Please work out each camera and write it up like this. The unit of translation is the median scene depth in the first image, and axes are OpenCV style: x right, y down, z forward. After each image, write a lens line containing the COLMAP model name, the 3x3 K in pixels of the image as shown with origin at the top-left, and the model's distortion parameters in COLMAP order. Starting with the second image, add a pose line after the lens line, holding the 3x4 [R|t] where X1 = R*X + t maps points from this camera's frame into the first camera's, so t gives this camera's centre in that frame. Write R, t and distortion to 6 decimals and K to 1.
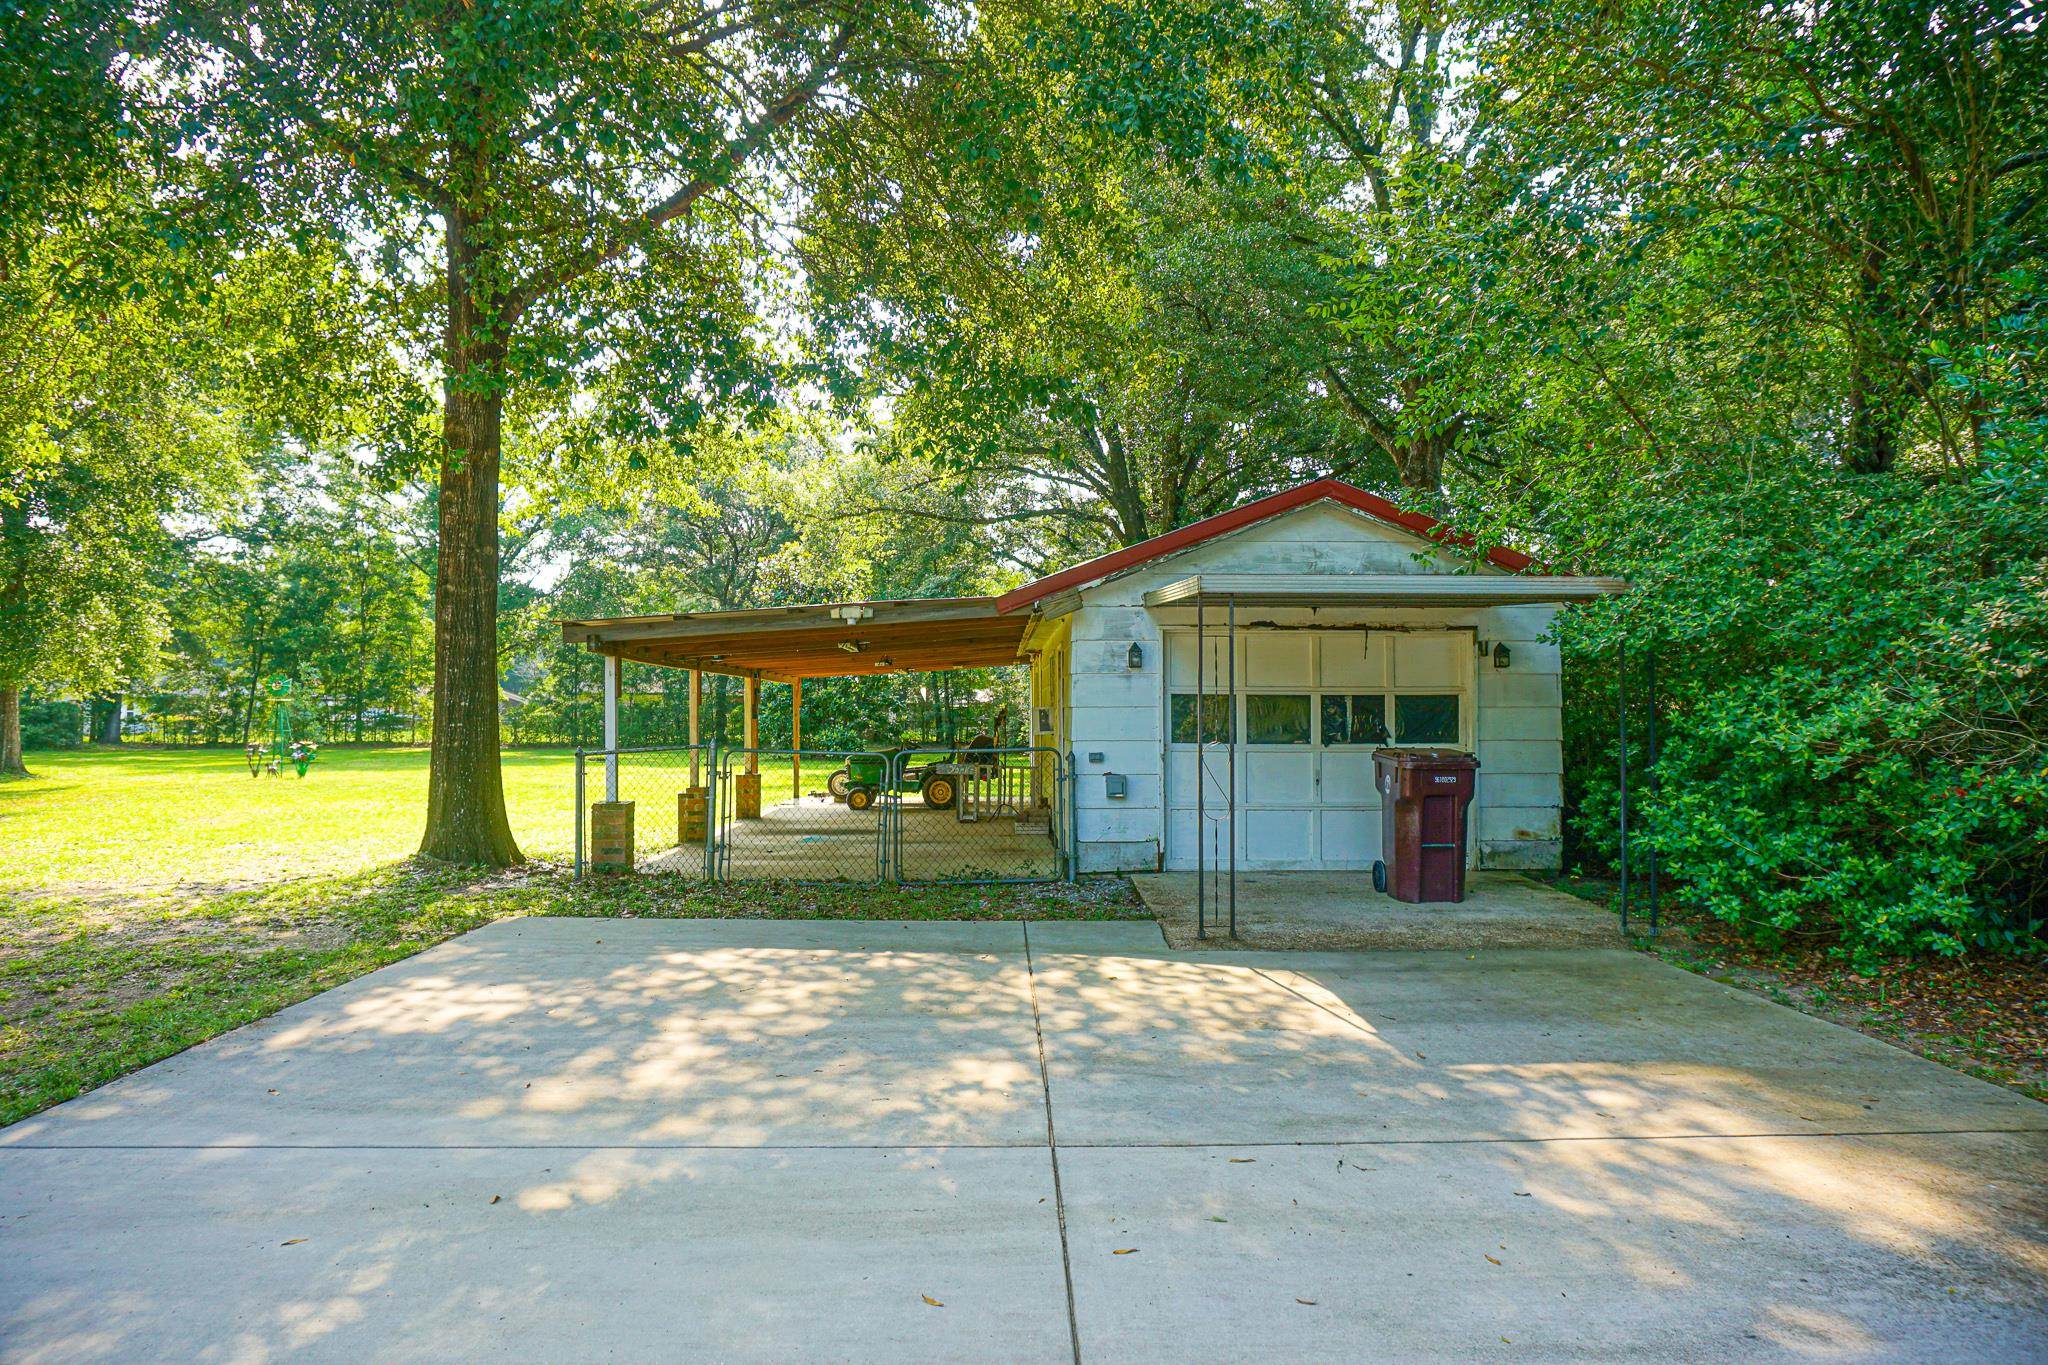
lens RADIAL K [[1381.2, 0, 1024.0], [0, 1381.2, 682.3], [0, 0, 1]] dist [-0.040964, 0.023887]
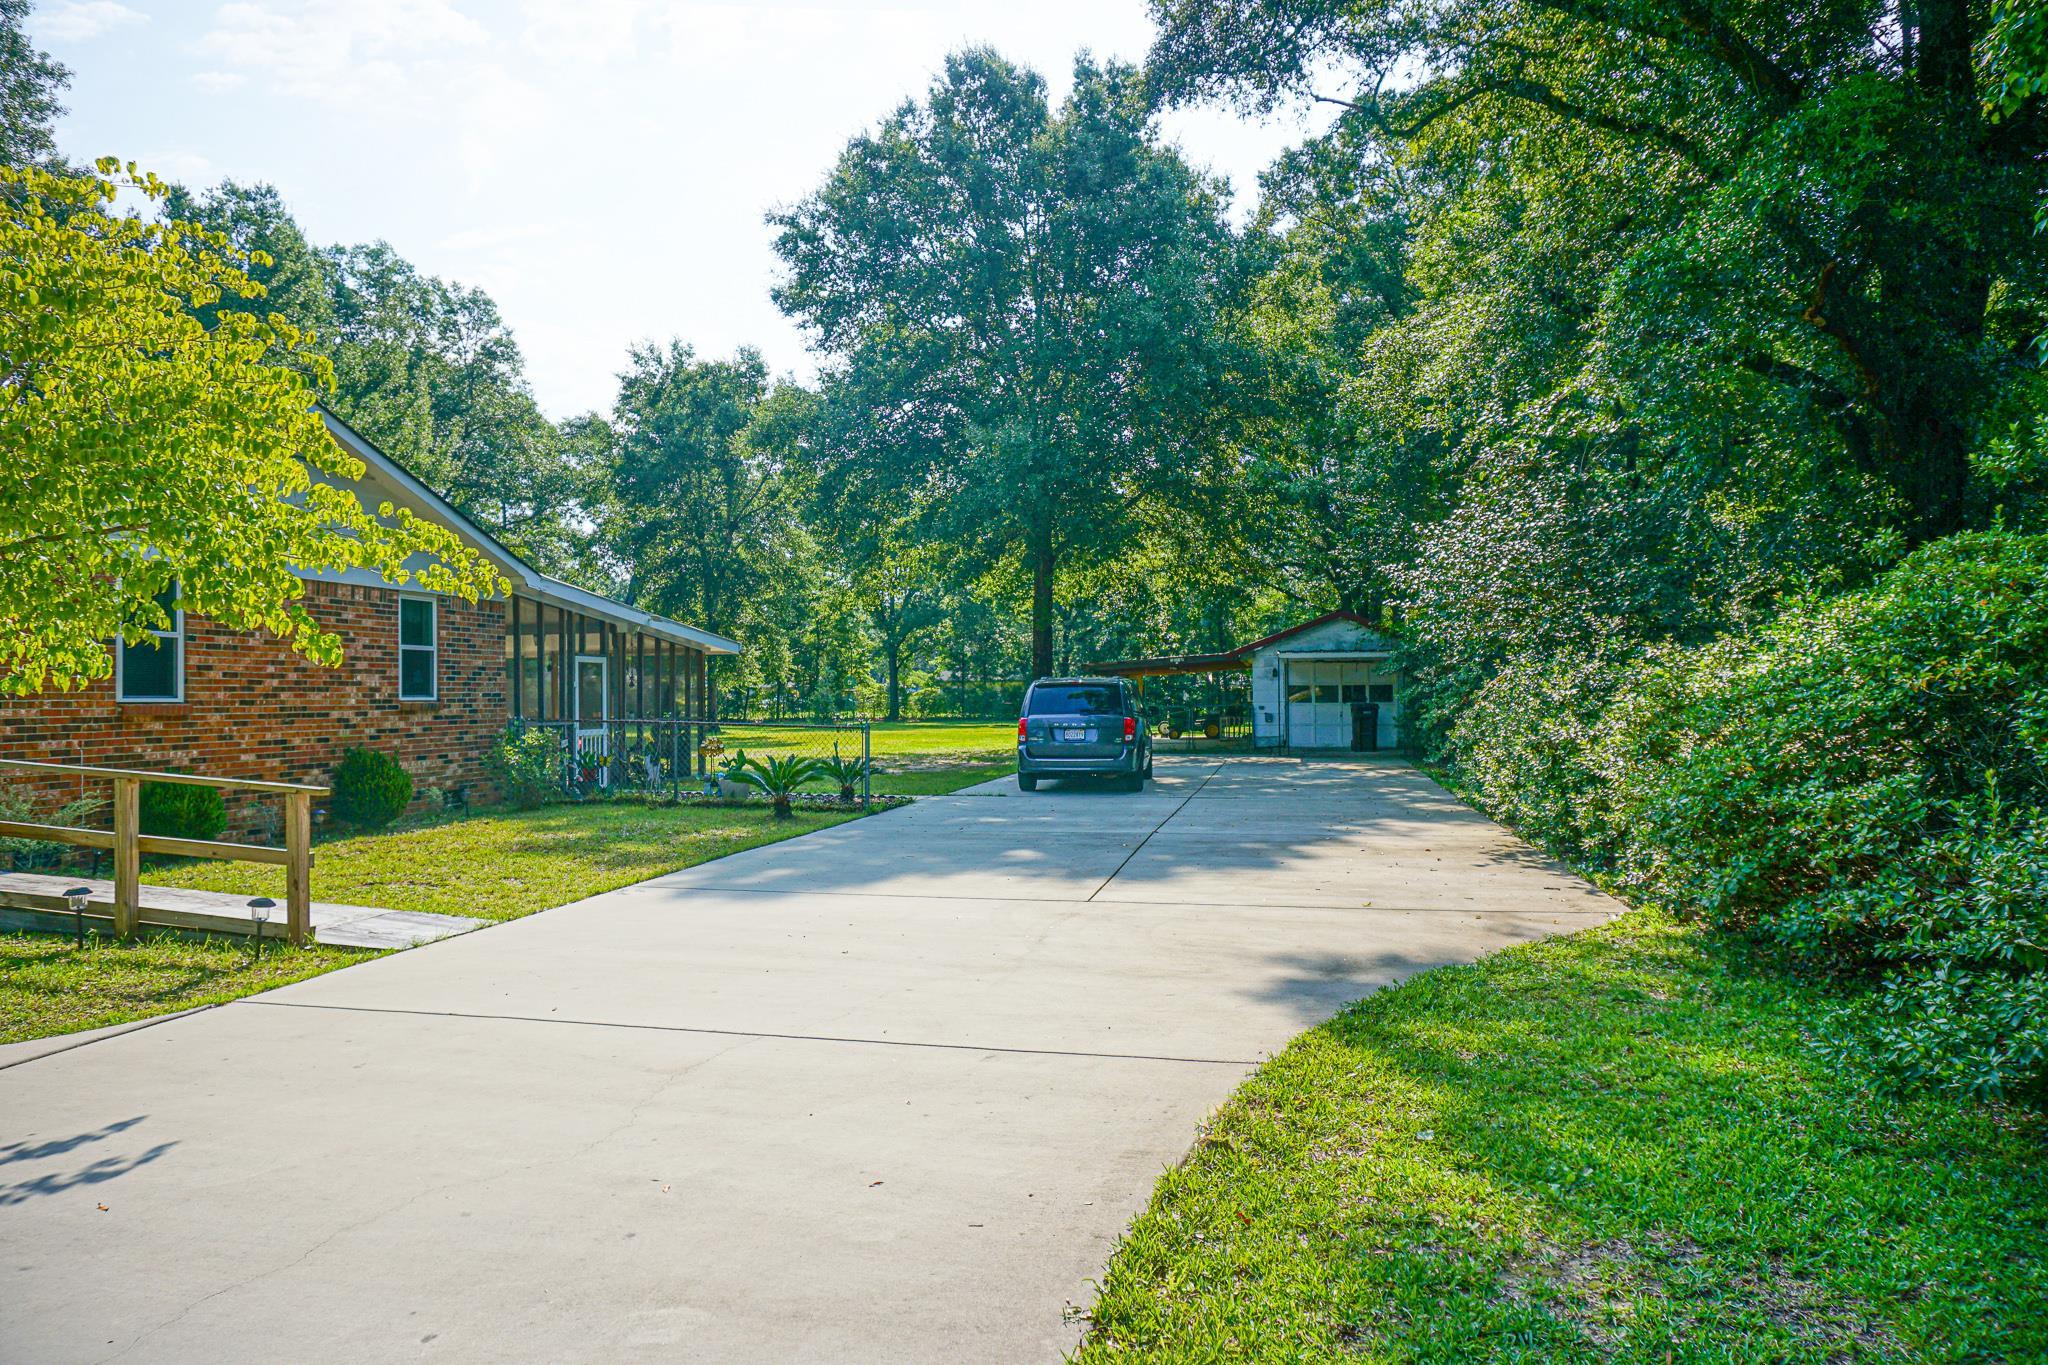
lens RADIAL K [[1381.2, 0, 1023.0], [0, 1381.2, 685.4], [0, 0, 1]] dist [-0.040964, 0.023887]
pose [[0.995137, 0.001876, -0.098486, -0.159859], [-0.001999, 0.999997, -0.001155, 0.014604], [0.098483, 0.001346, 0.995138, -1.919197]]
